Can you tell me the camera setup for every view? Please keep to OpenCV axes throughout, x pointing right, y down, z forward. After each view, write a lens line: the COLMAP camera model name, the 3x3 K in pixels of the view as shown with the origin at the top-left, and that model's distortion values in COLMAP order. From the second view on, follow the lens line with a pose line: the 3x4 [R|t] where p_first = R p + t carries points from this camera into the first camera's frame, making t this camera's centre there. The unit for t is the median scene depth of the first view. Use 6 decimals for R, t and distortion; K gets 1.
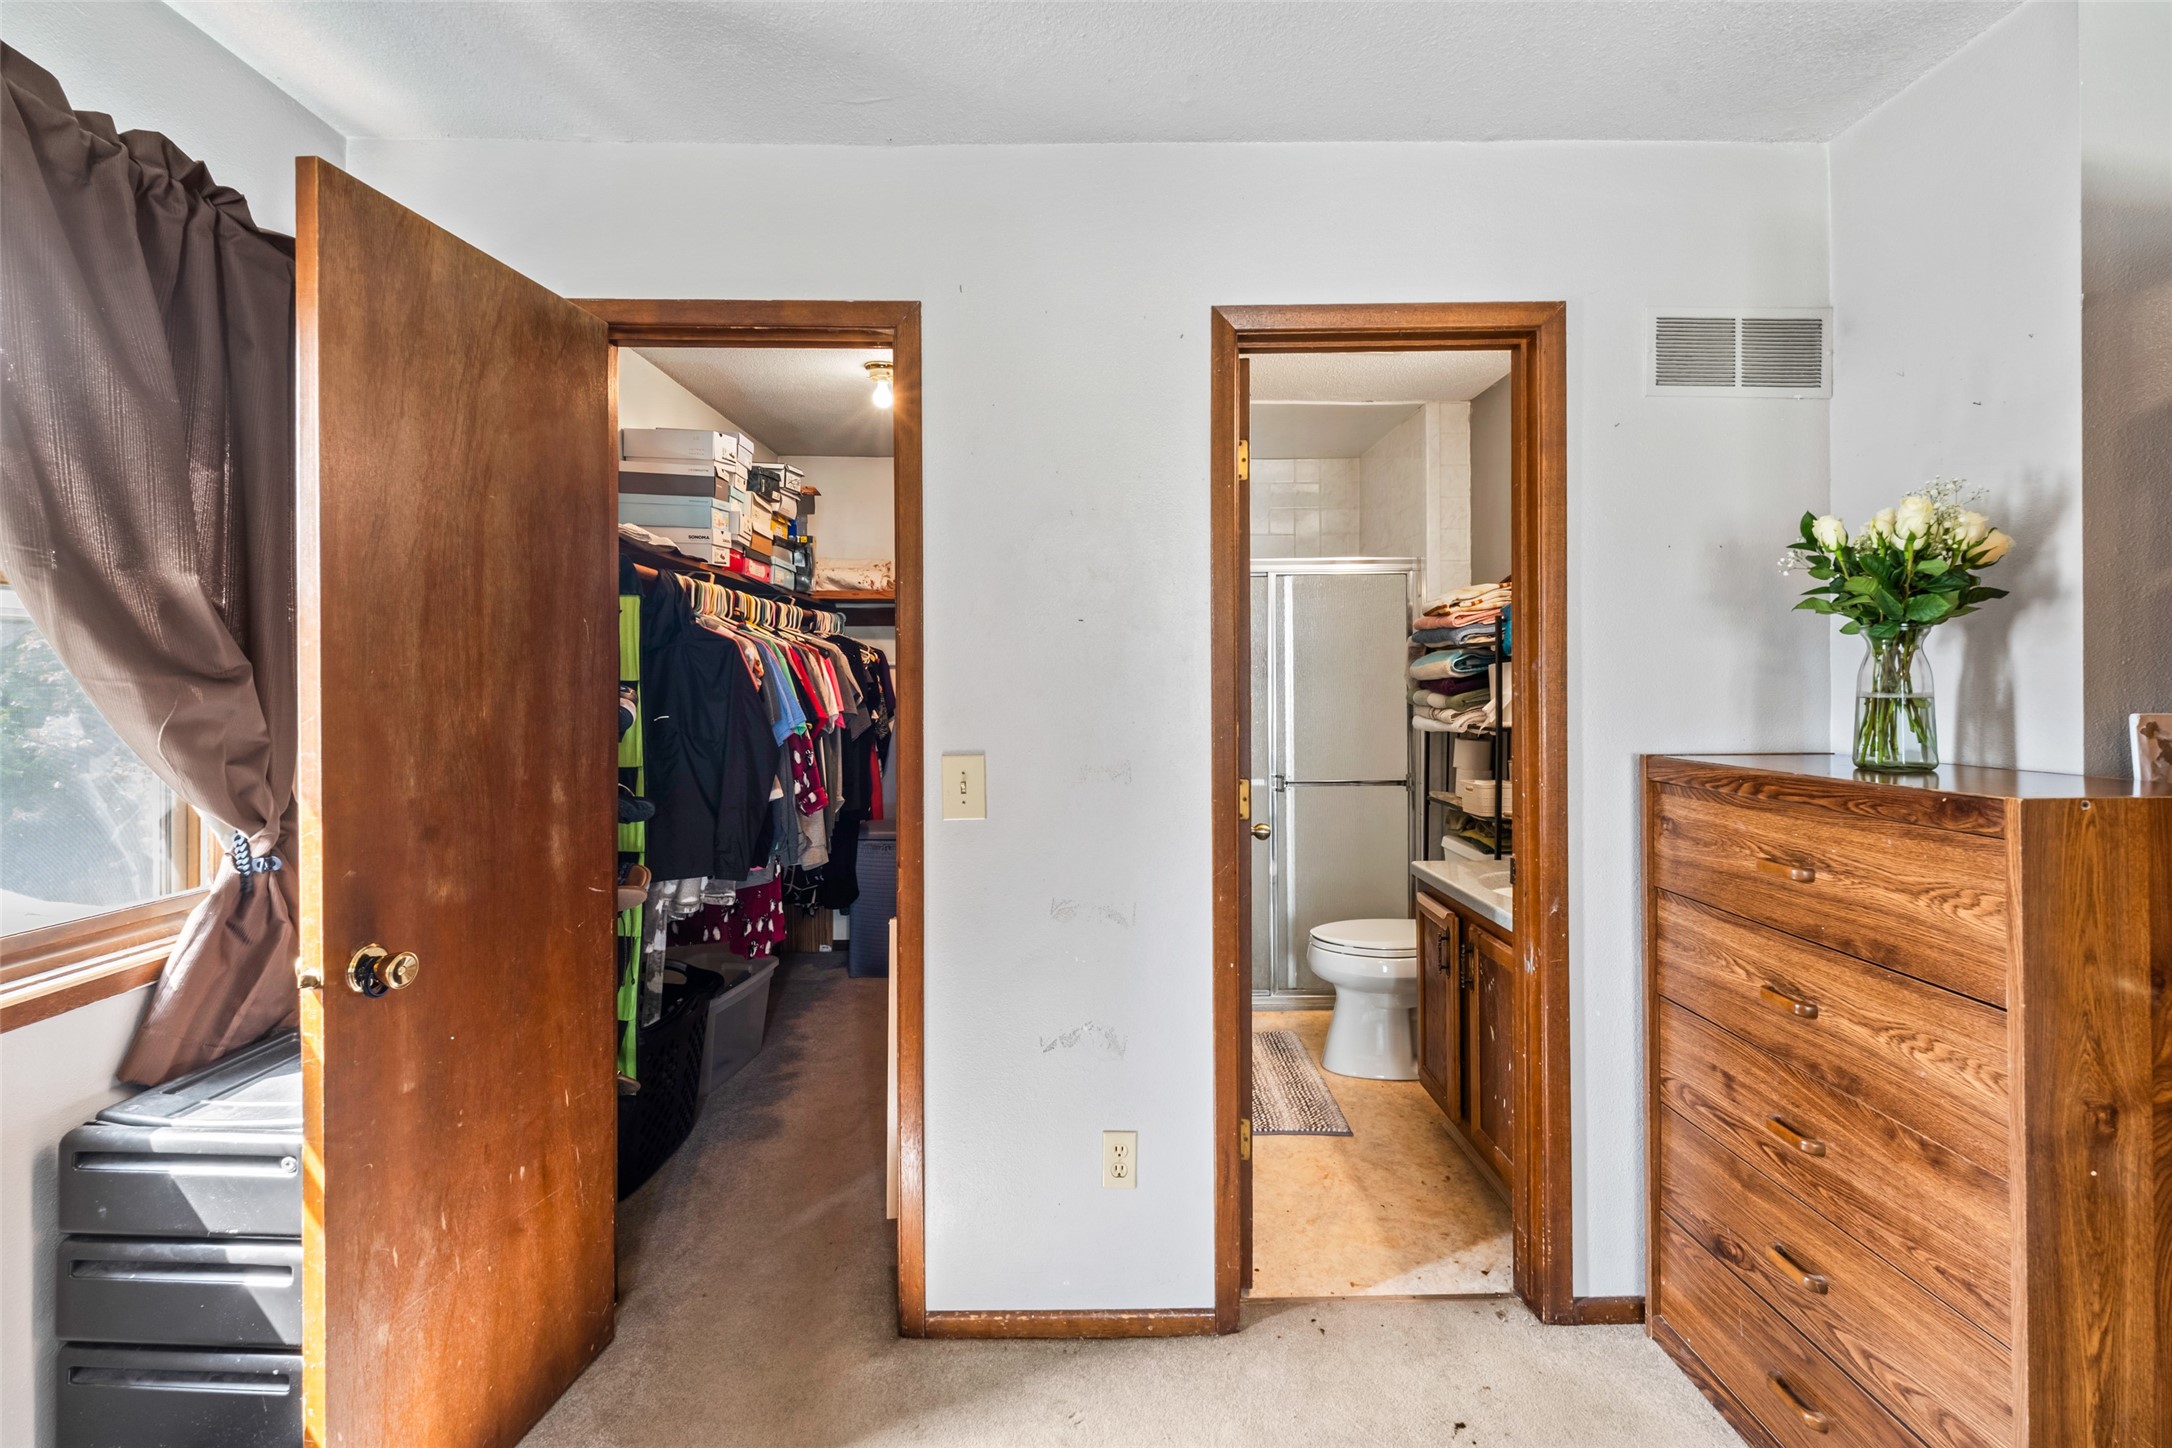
lens RADIAL K [[915.2, 0, 1091.7], [0, 915.2, 683.7], [0, 0, 1]] dist [0.001559, -0.000660]
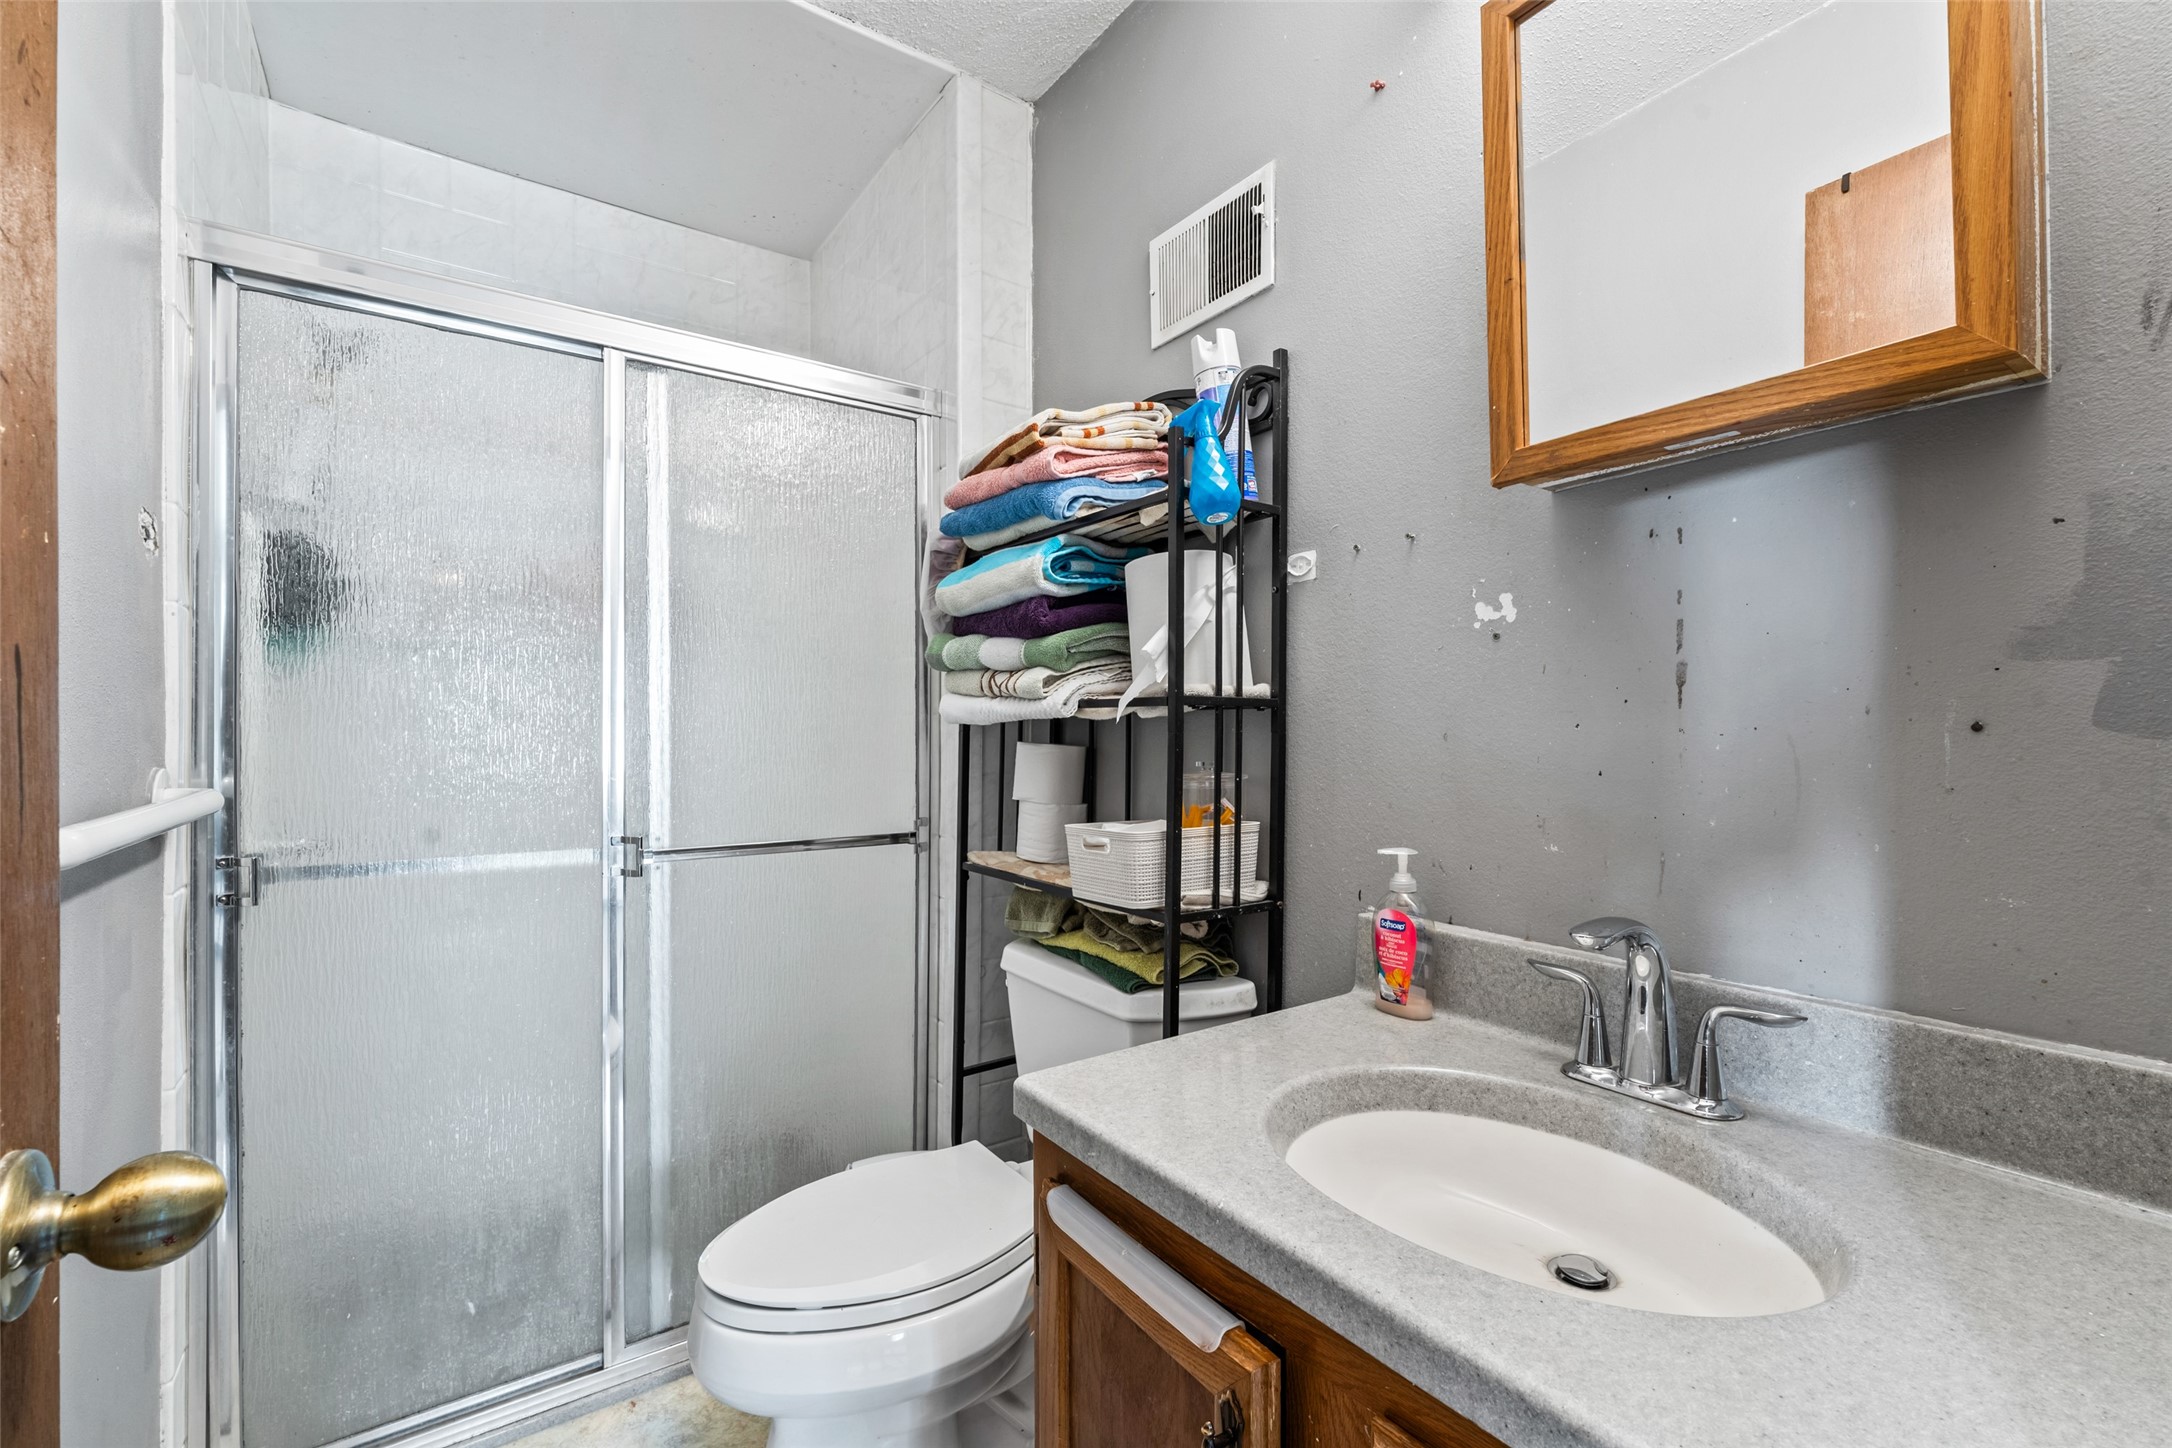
lens RADIAL K [[915.2, 0, 1091.9], [0, 915.2, 726.0], [0, 0, 1]] dist [0.001559, -0.000660]
pose [[0.814432, 0.007513, 0.580210, 0.158391], [-0.004183, 0.999966, -0.007077, 0.061021], [-0.580244, 0.003336, 0.814436, 0.636750]]
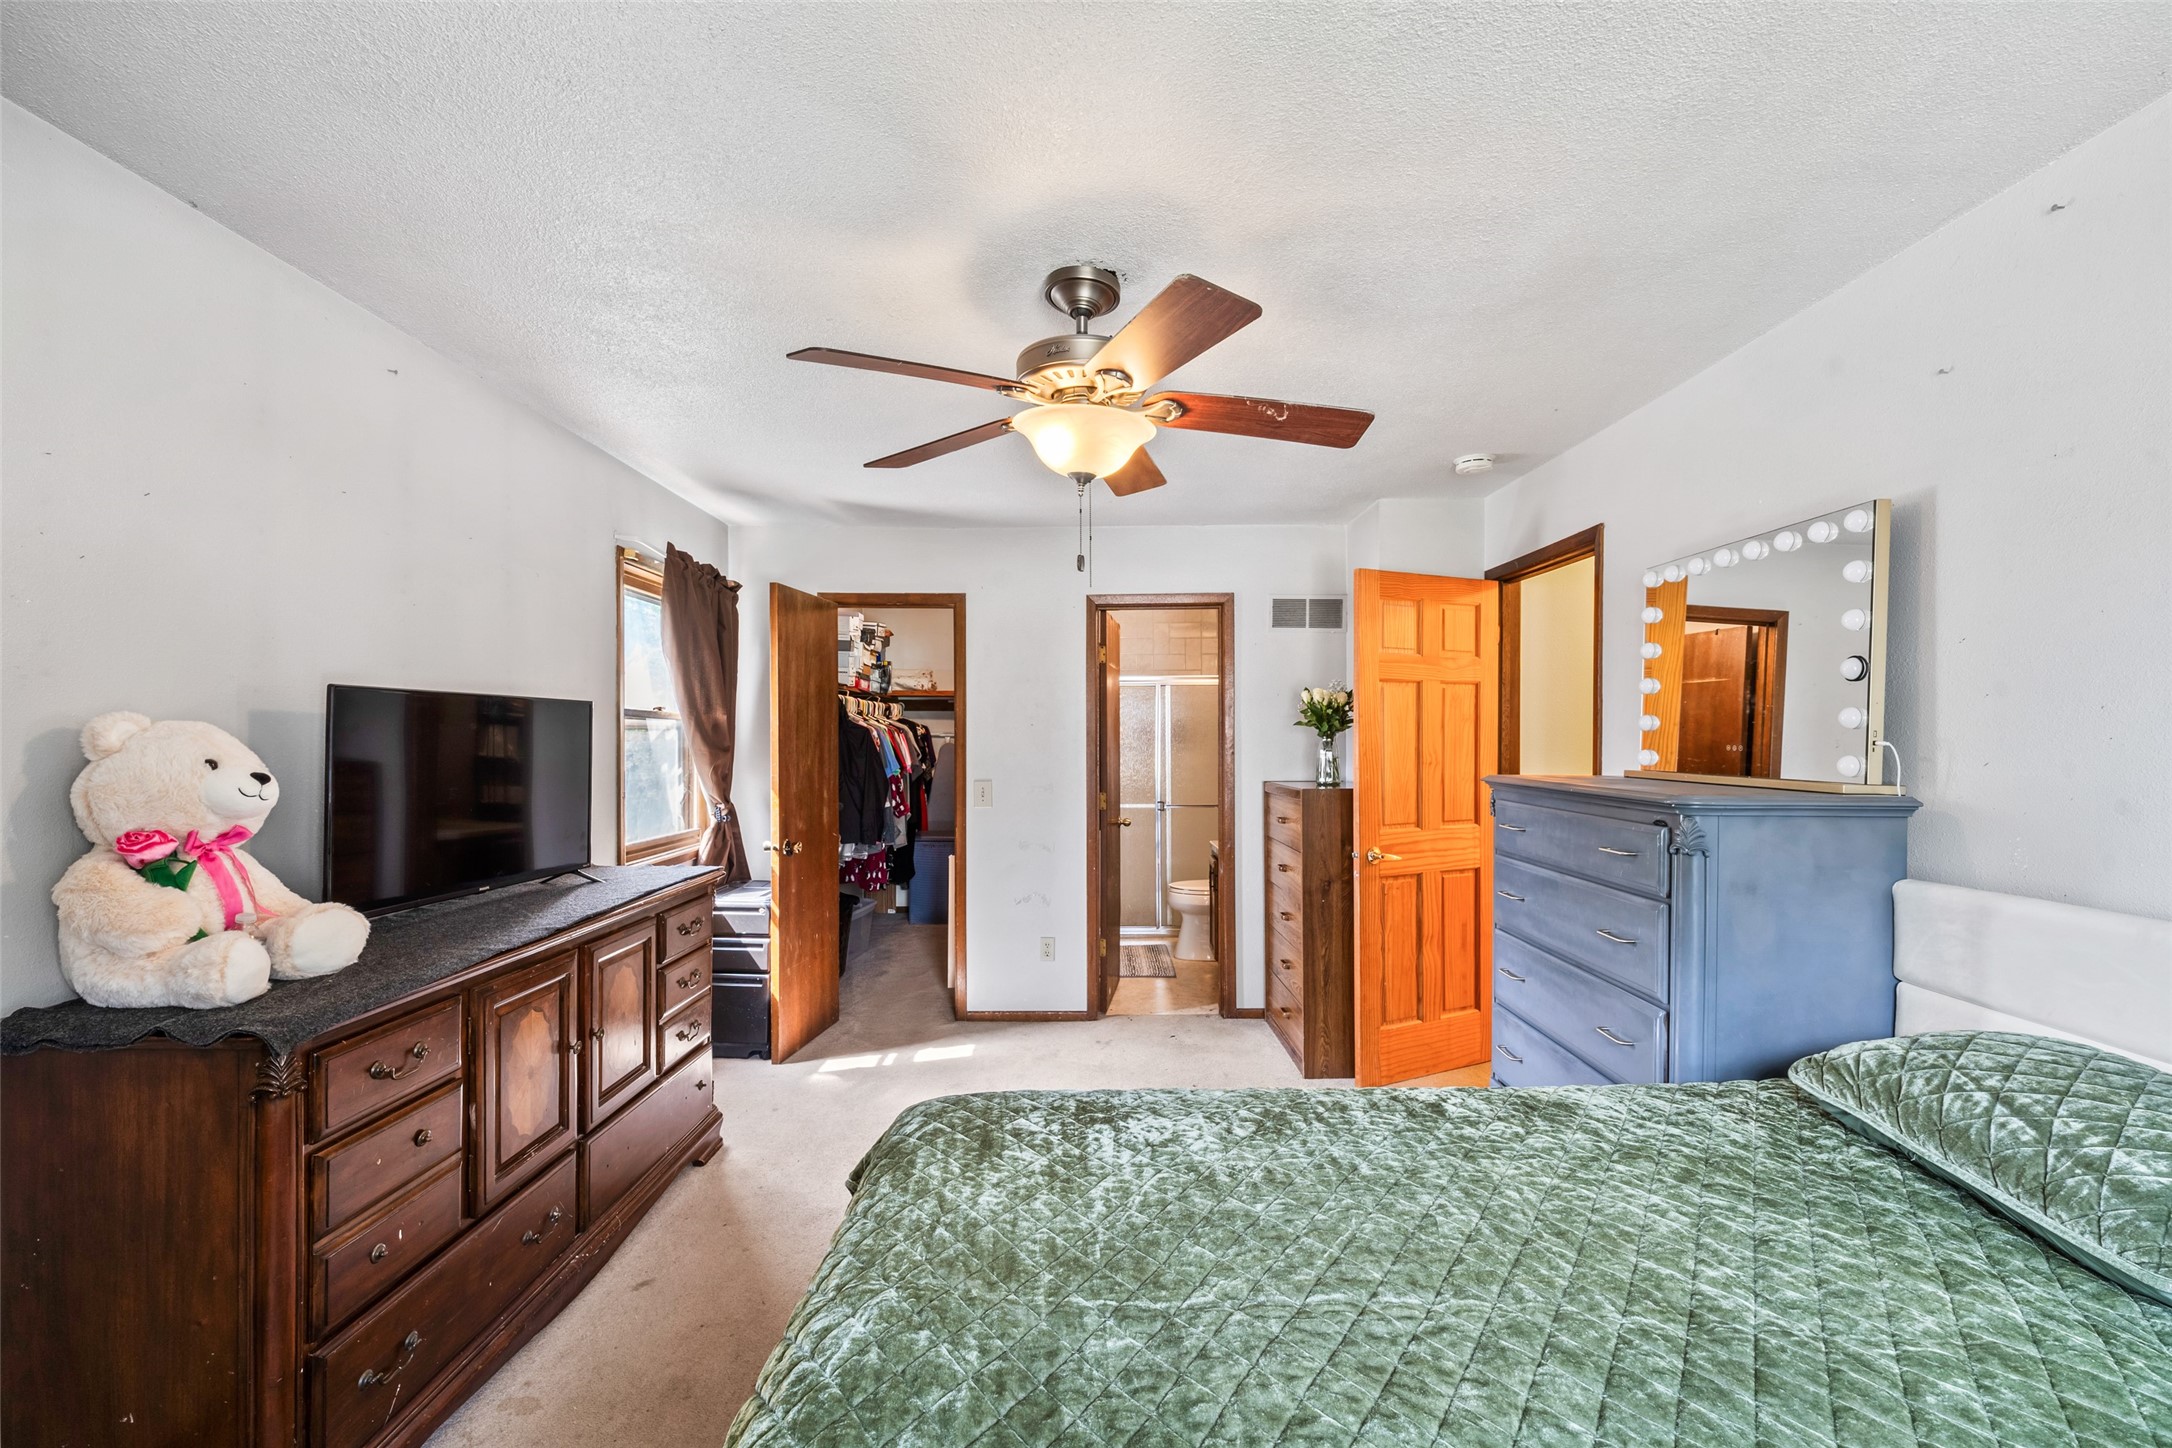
lens RADIAL K [[915.2, 0, 1090.1], [0, 915.2, 737.6], [0, 0, 1]] dist [0.001559, -0.000660]
pose [[0.999976, 0.002683, -0.006368, 0.096039], [-0.002698, 0.999994, -0.002382, -0.018838], [0.006362, 0.002400, 0.999977, -0.862064]]
